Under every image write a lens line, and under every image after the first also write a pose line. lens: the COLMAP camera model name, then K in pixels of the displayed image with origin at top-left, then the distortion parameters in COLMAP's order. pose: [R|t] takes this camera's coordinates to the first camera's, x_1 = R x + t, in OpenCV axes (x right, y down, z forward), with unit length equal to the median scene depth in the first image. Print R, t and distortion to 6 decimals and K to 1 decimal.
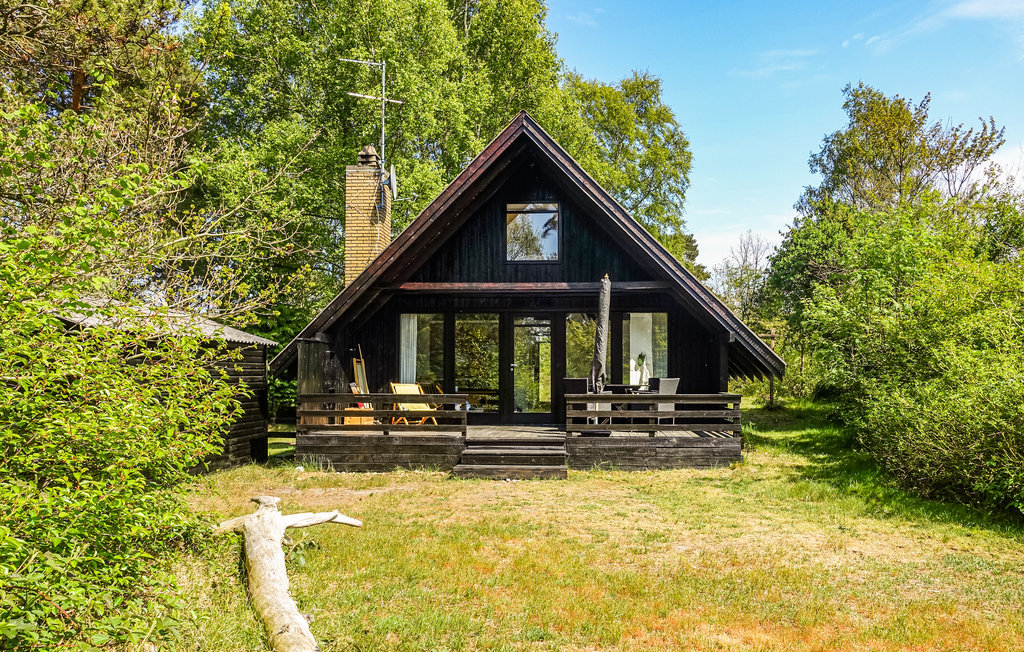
lens RADIAL K [[796.2, 0, 512.0], [0, 796.2, 326.0], [0, 0, 1]] dist [-0.000150, -0.001869]
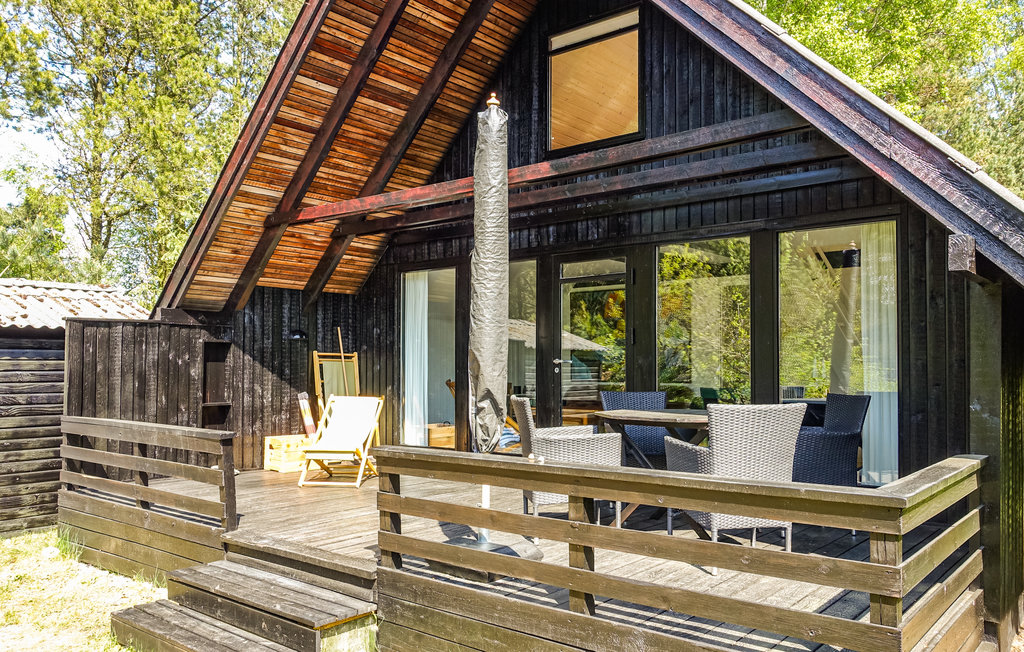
lens RADIAL K [[796.2, 0, 512.0], [0, 796.2, 326.0], [0, 0, 1]] dist [-0.000150, -0.001869]
pose [[0.813027, -0.025181, -0.581681, 0.256870], [0.026710, 0.999626, -0.005940, 0.028309], [0.581613, -0.010708, 0.813395, 0.586700]]
